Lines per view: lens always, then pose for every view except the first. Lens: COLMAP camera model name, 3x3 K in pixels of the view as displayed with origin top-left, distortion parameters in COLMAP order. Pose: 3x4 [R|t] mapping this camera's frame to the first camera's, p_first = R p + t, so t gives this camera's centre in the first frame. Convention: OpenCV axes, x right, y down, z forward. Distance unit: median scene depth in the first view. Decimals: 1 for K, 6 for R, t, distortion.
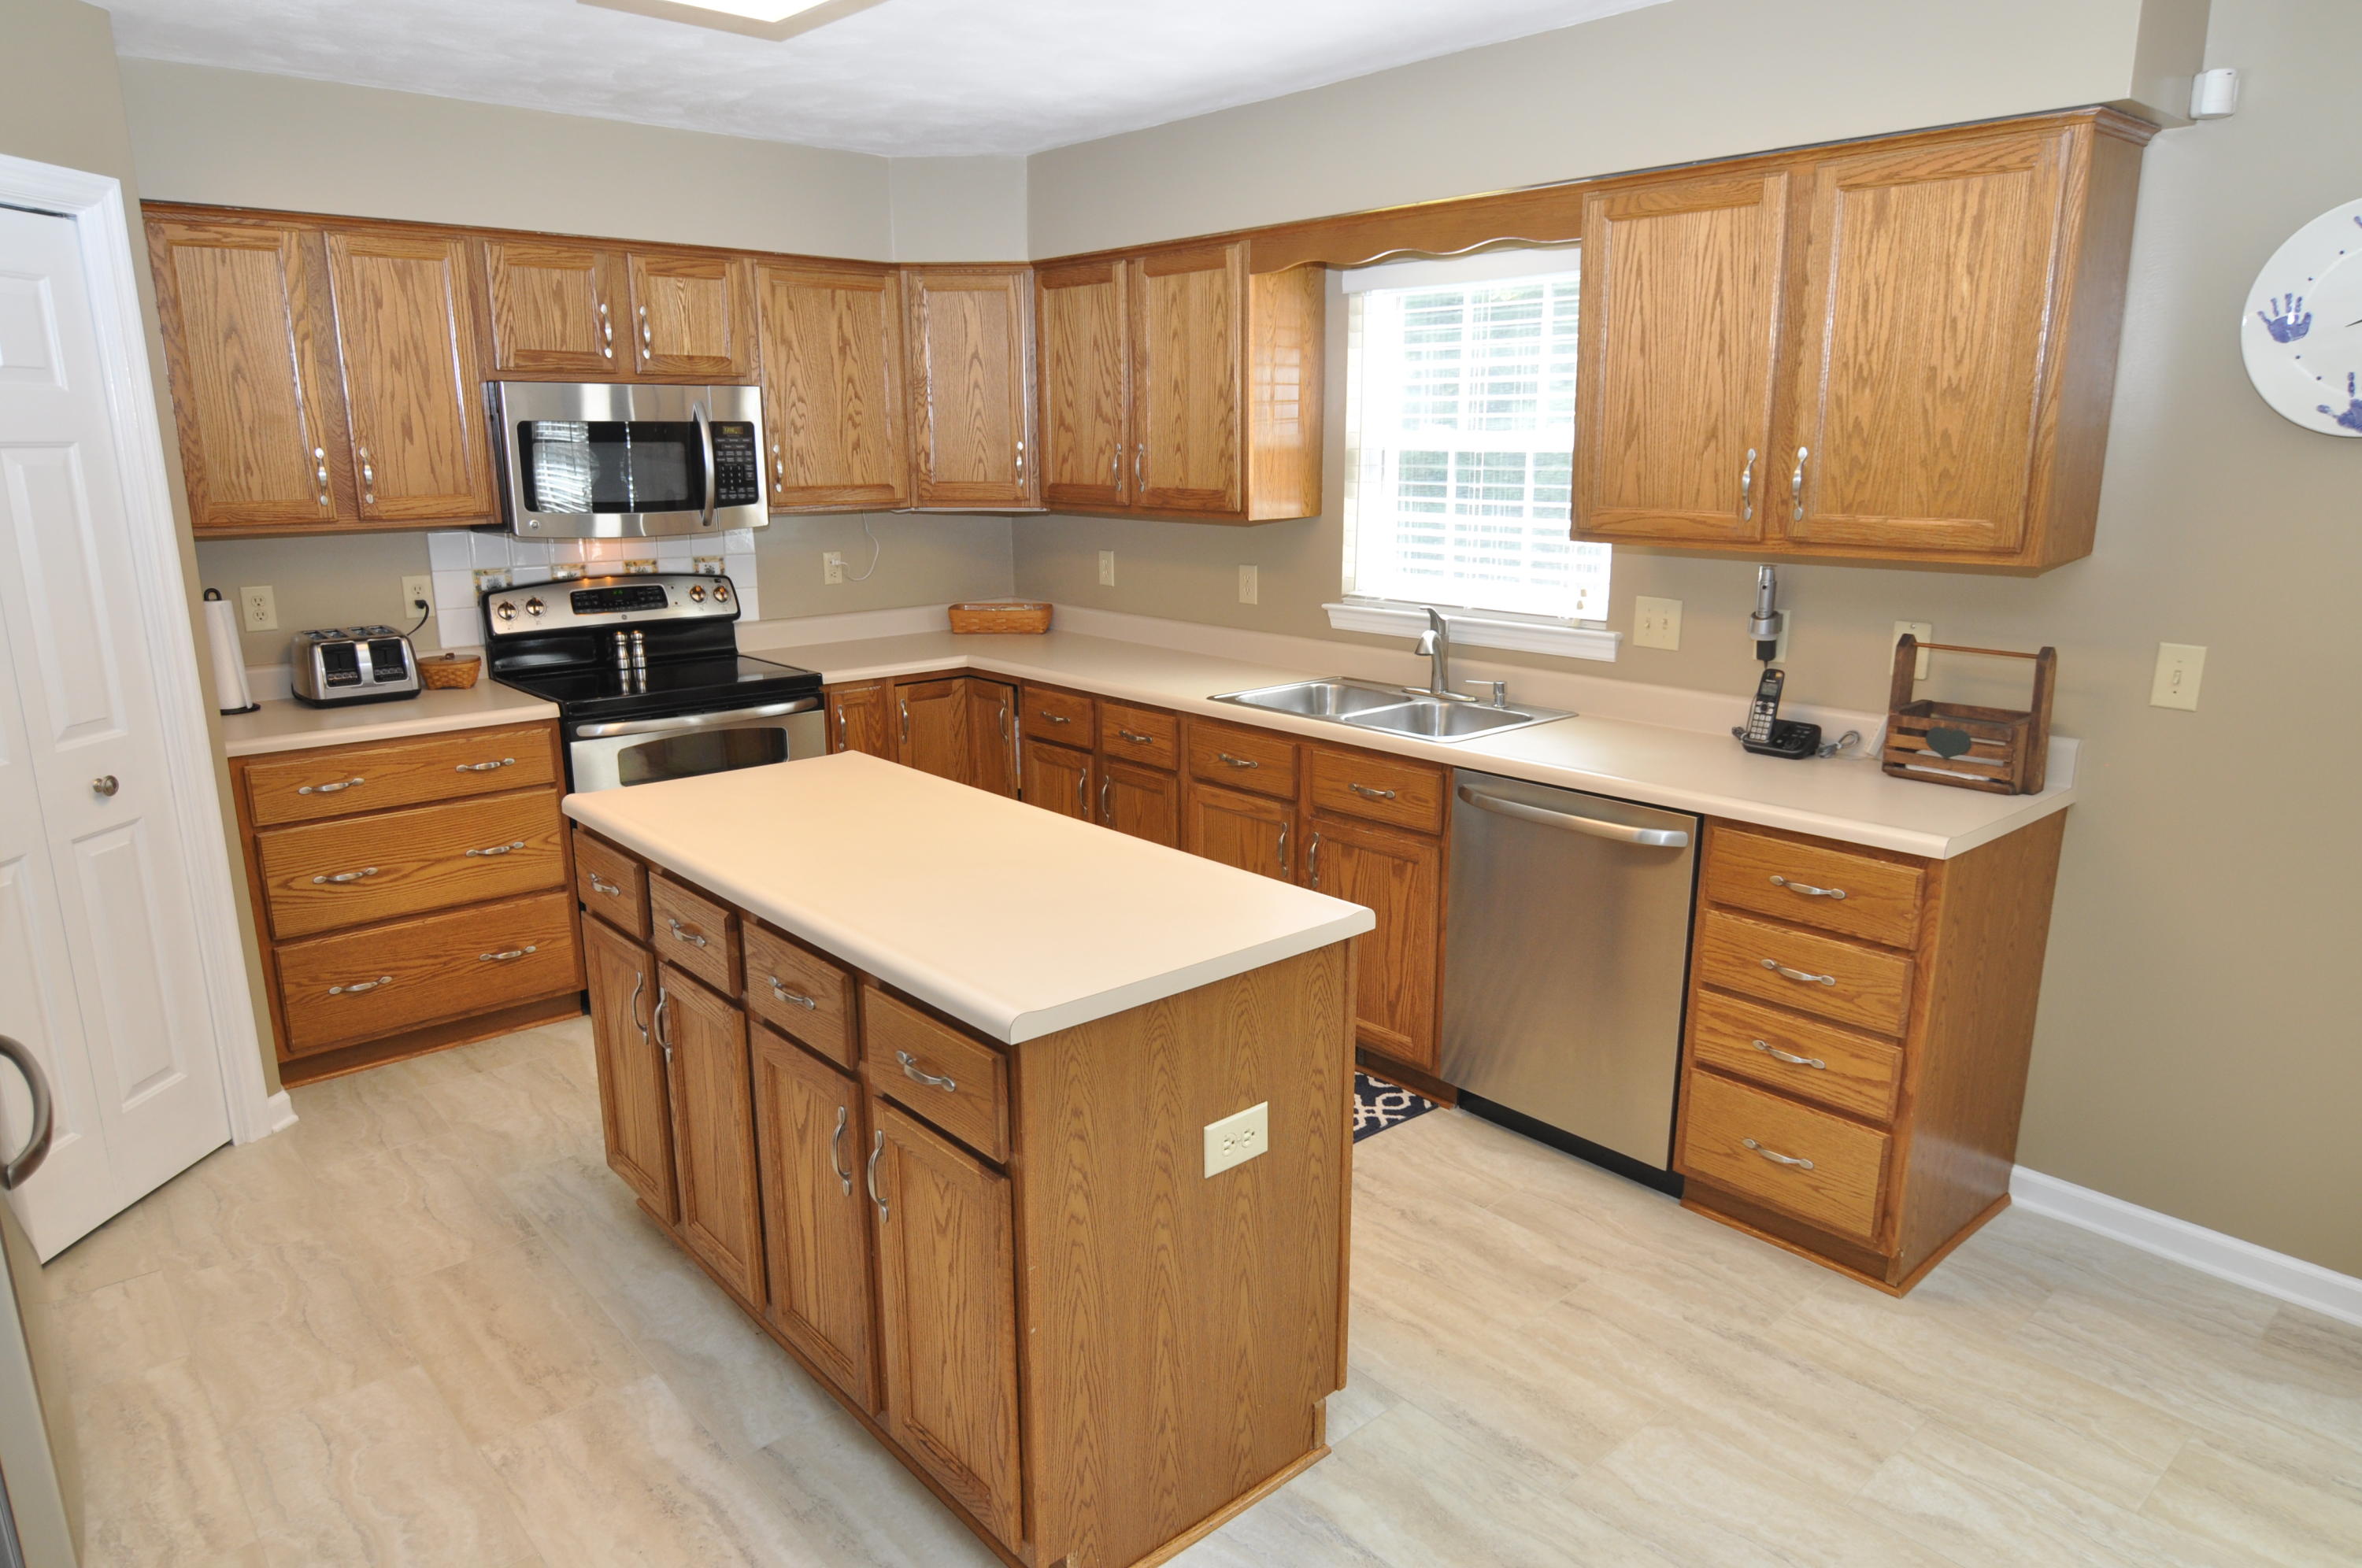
lens RADIAL K [[1468.1, 0, 1180.0], [0, 1468.1, 798.5], [0, 0, 1]] dist [-0.000541, -0.014660]
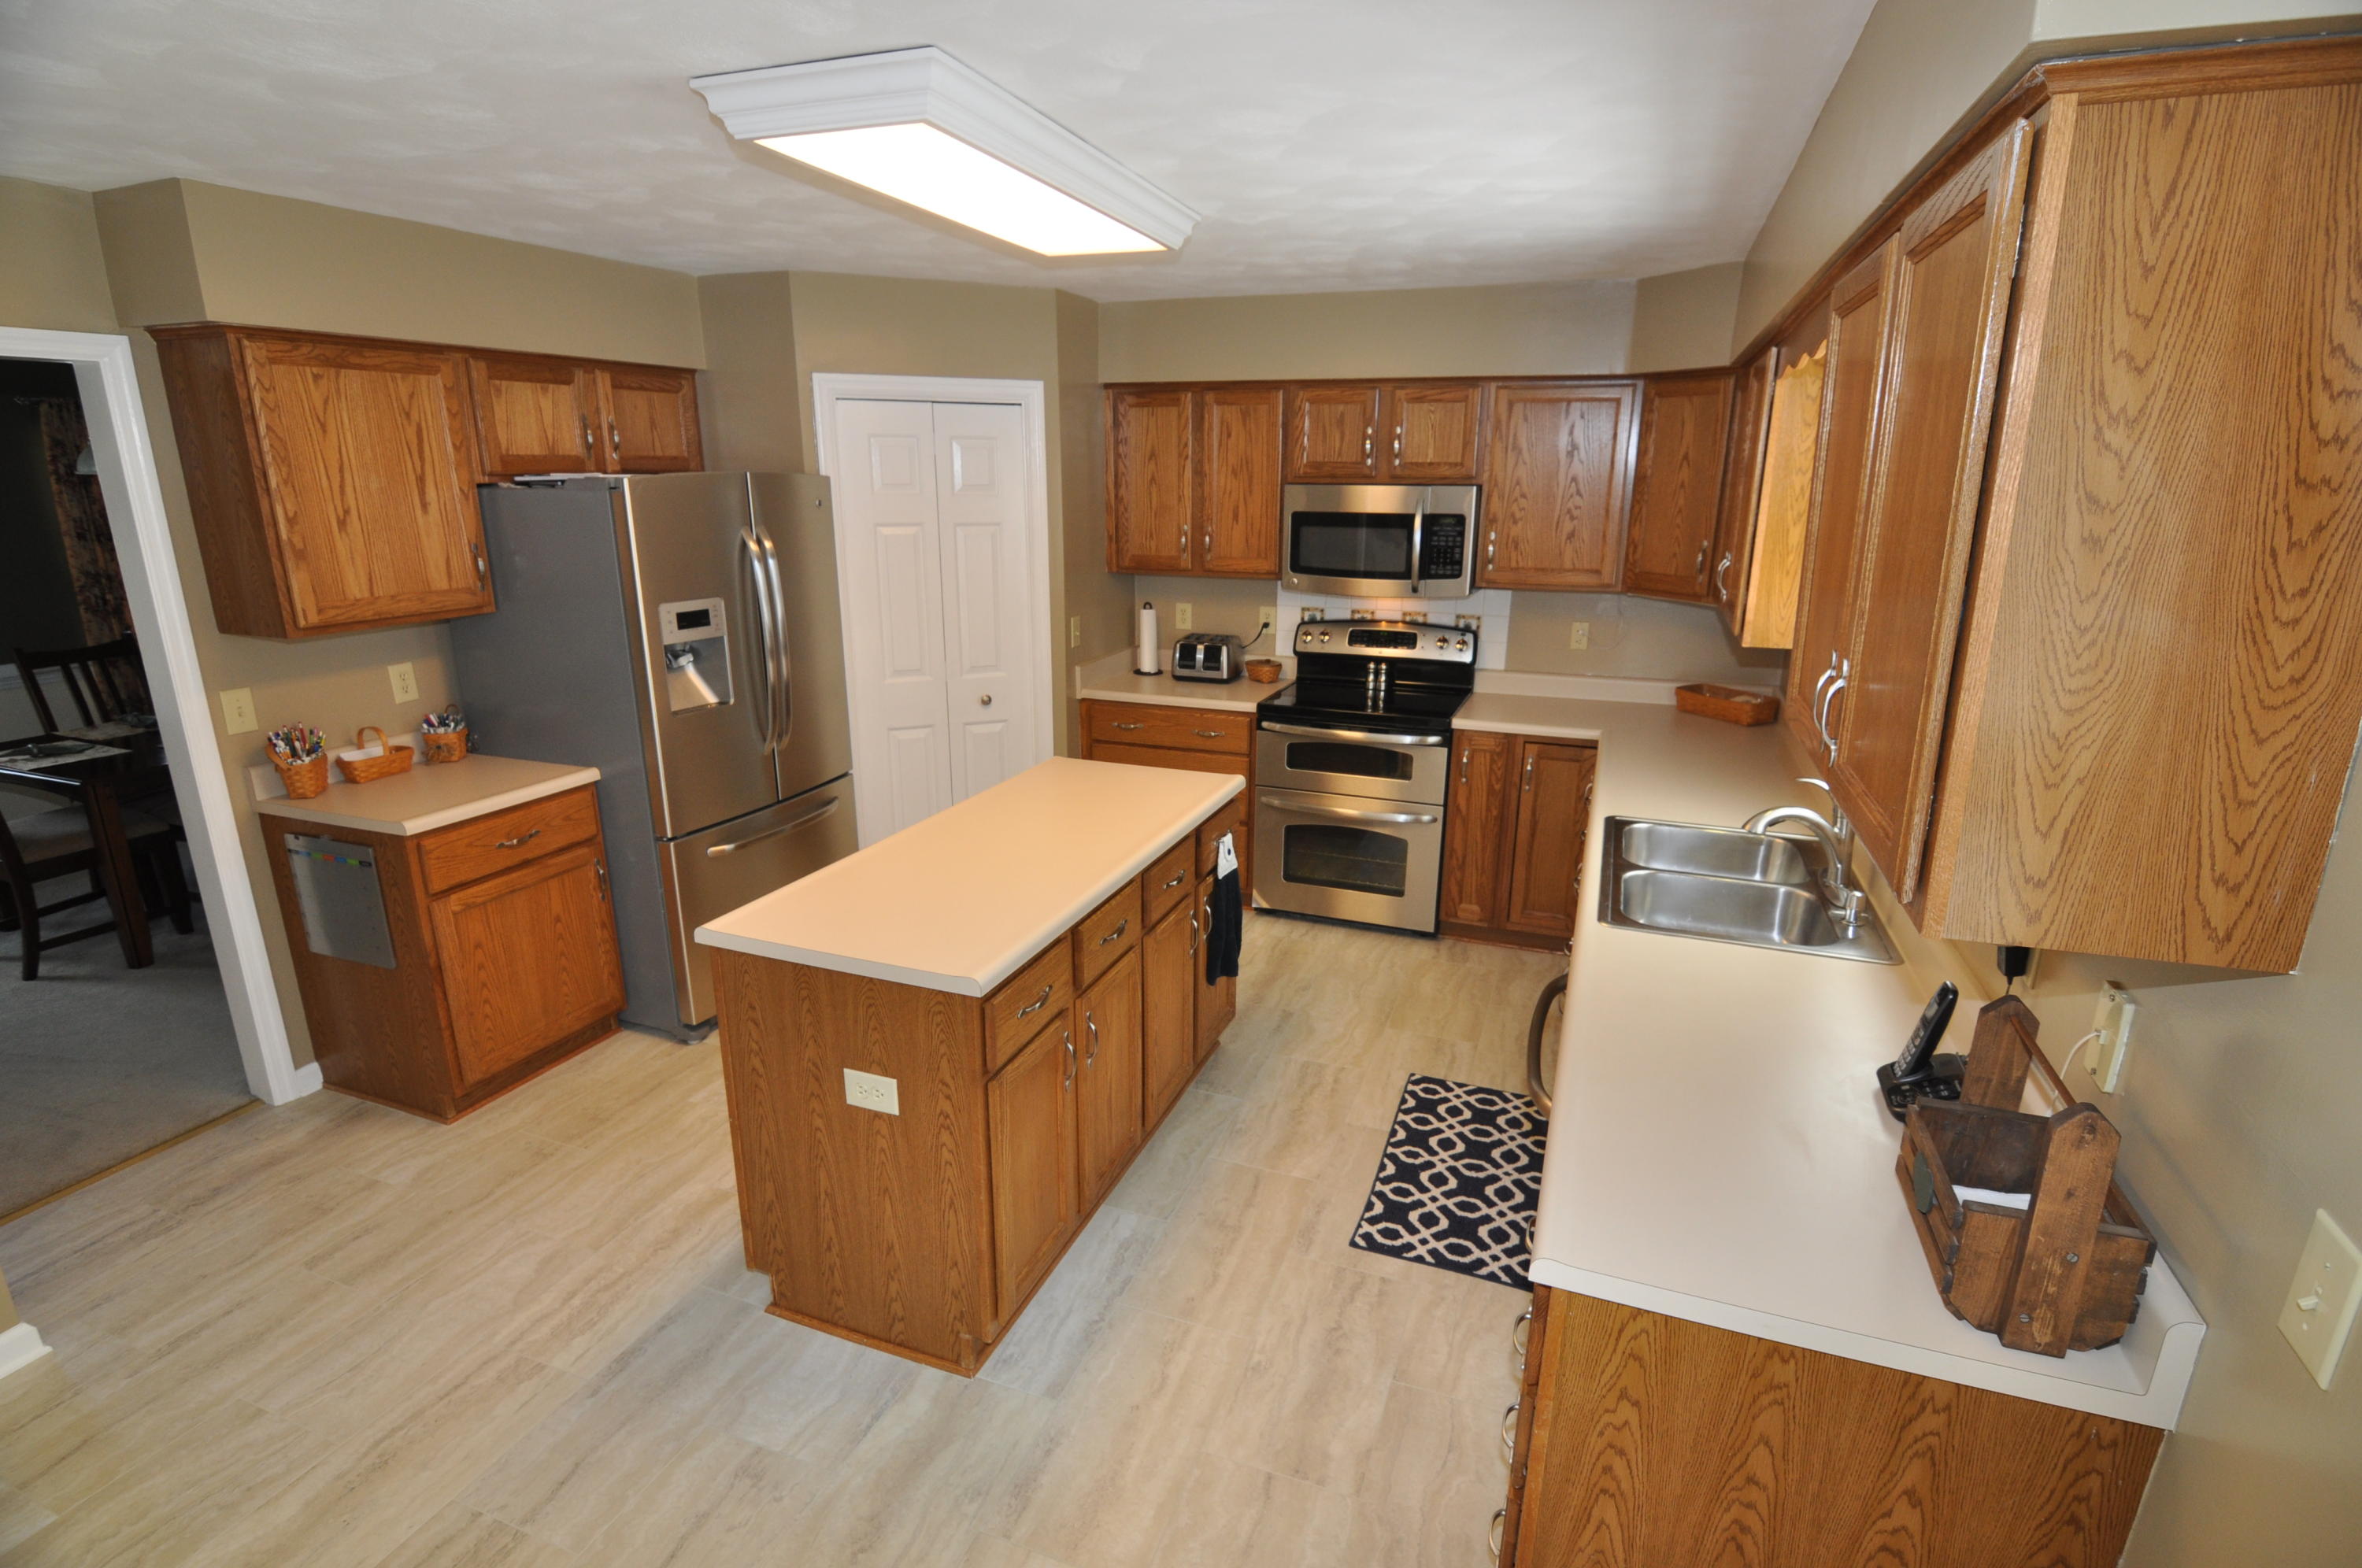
lens RADIAL K [[1136.9, 0, 1179.1], [0, 1136.9, 795.8], [0, 0, 1]] dist [-0.001806, -0.013220]
pose [[0.462942, 0.250936, -0.850127, 0.707256], [-0.217862, 0.961882, 0.165285, -0.192561], [0.859198, 0.108693, 0.499964, 0.477933]]
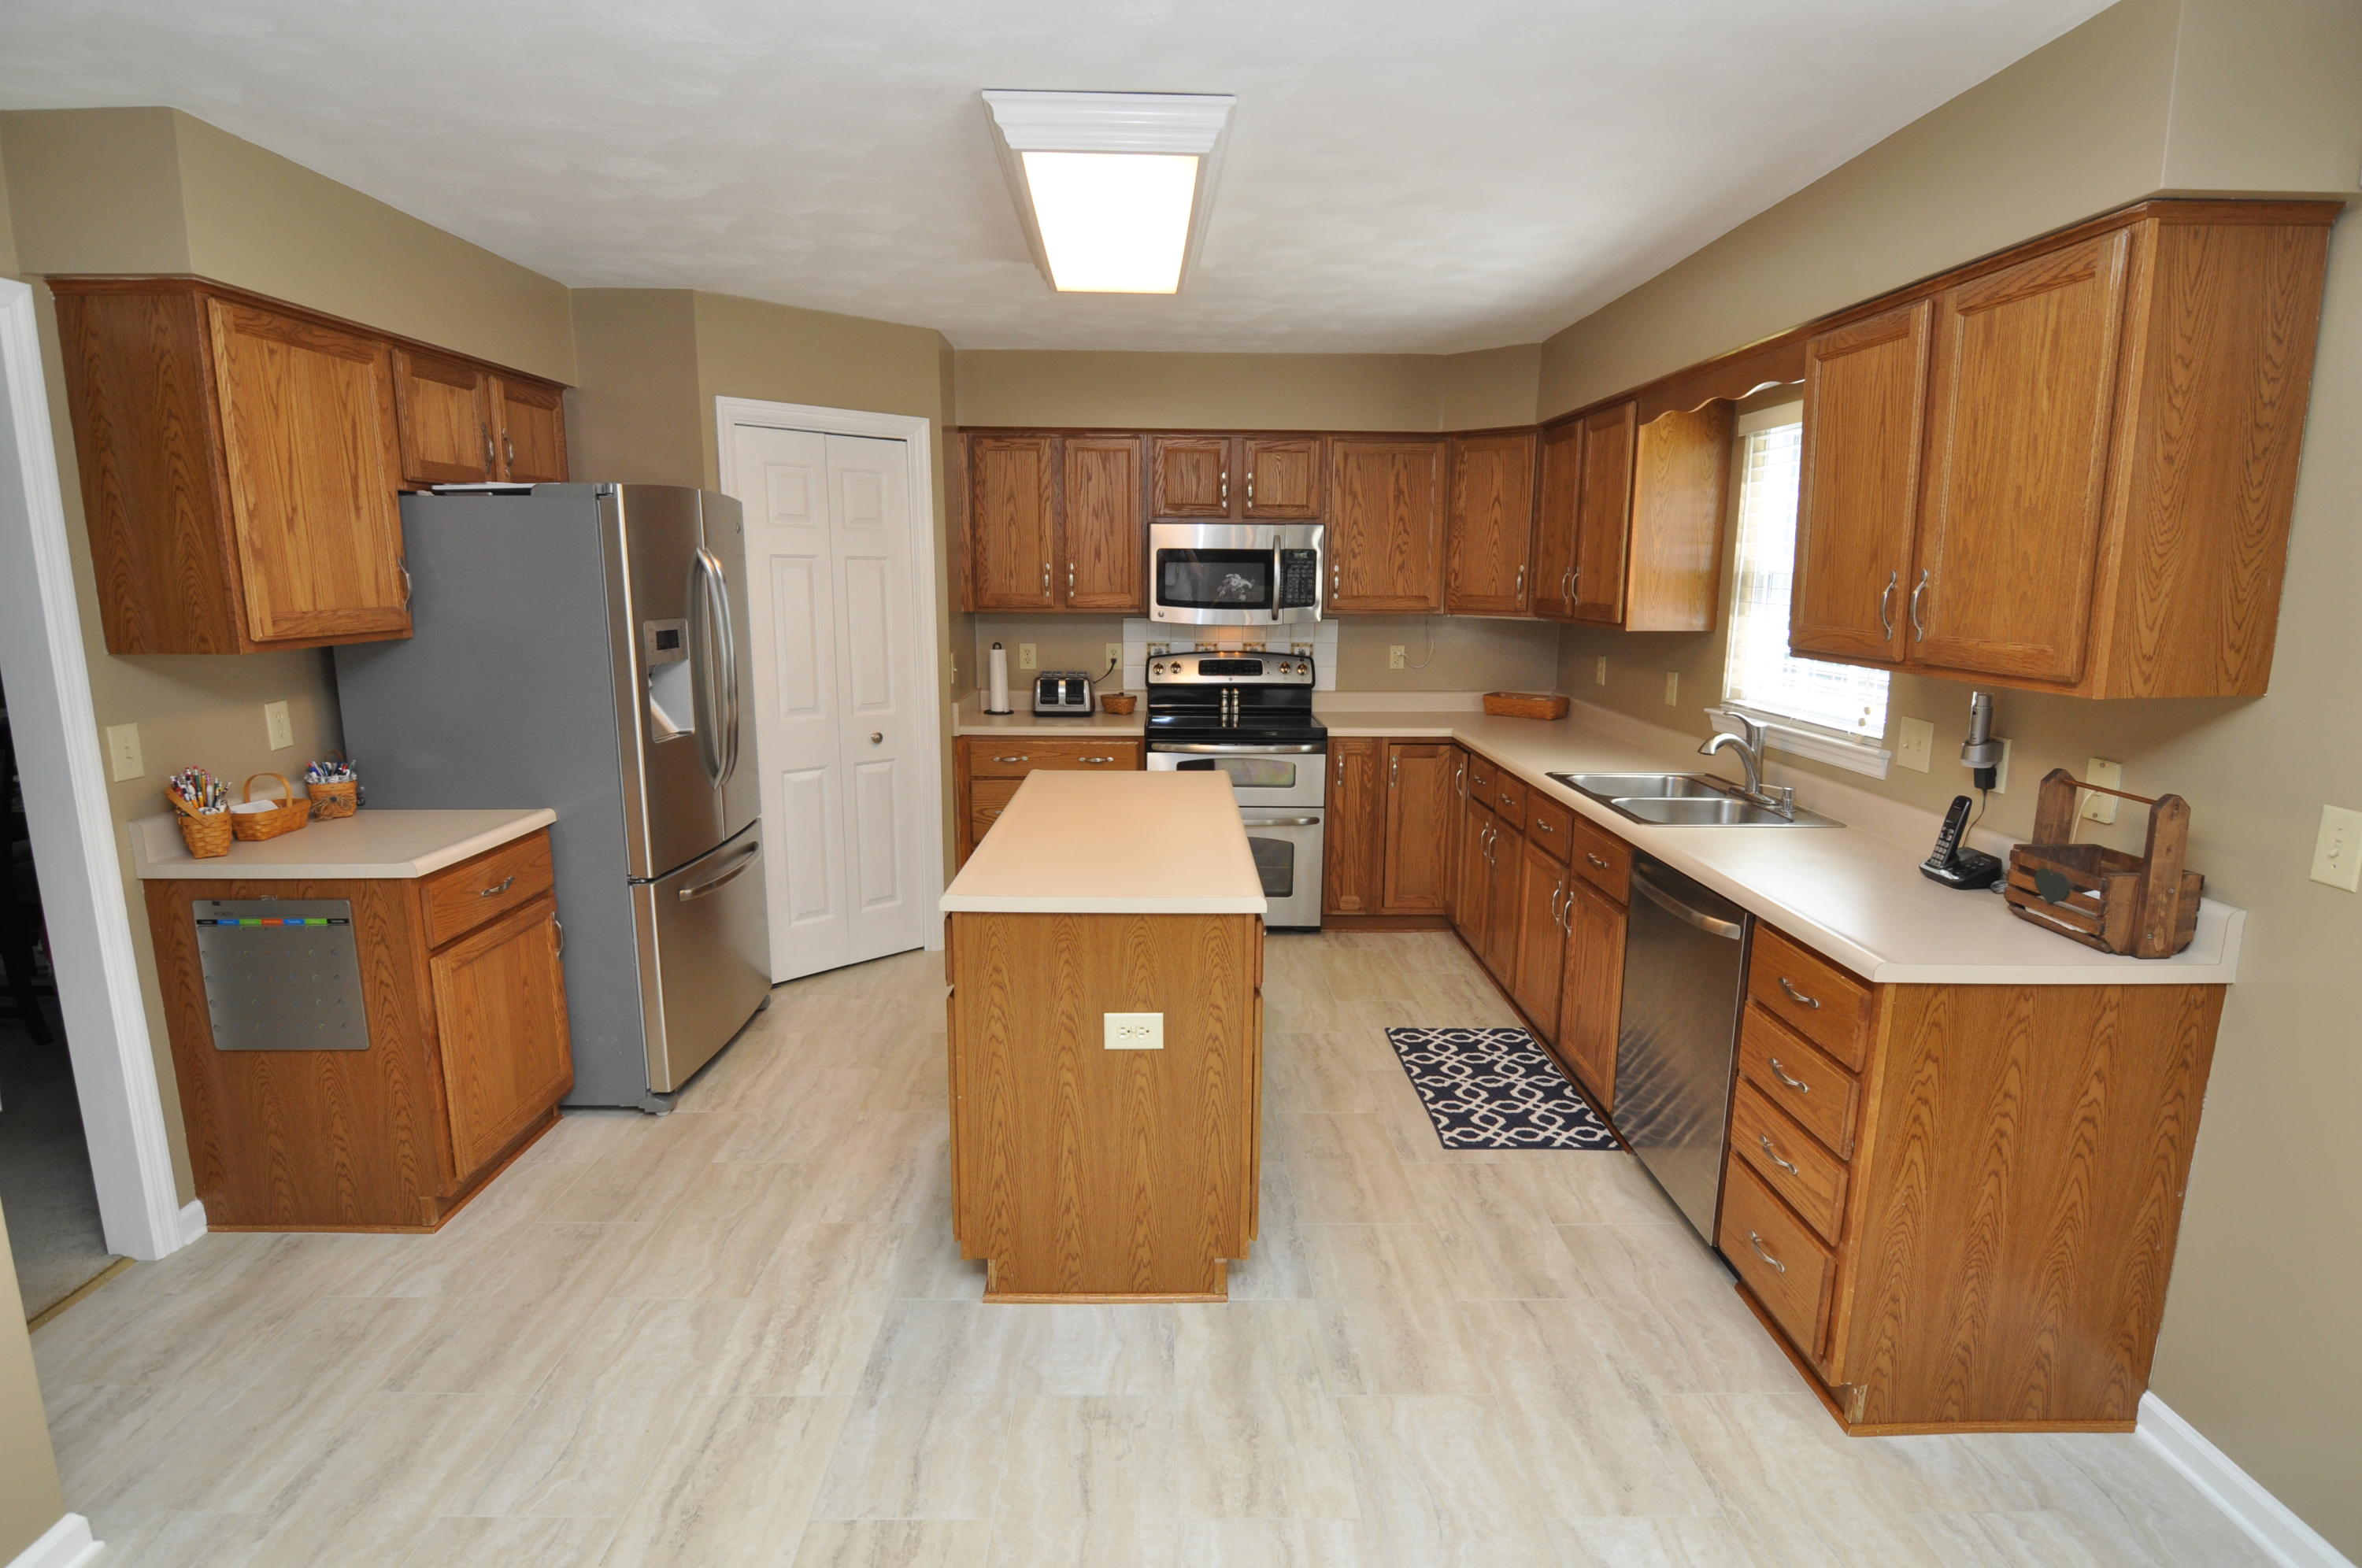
lens RADIAL K [[1199.0, 0, 1178.6], [0, 1199.0, 794.9], [0, 0, 1]] dist [0.001455, -0.015296]
pose [[0.757795, 0.129289, -0.639555, 0.559604], [-0.163906, 0.986462, 0.005210, -0.008281], [0.631570, 0.100878, 0.768728, 0.064485]]
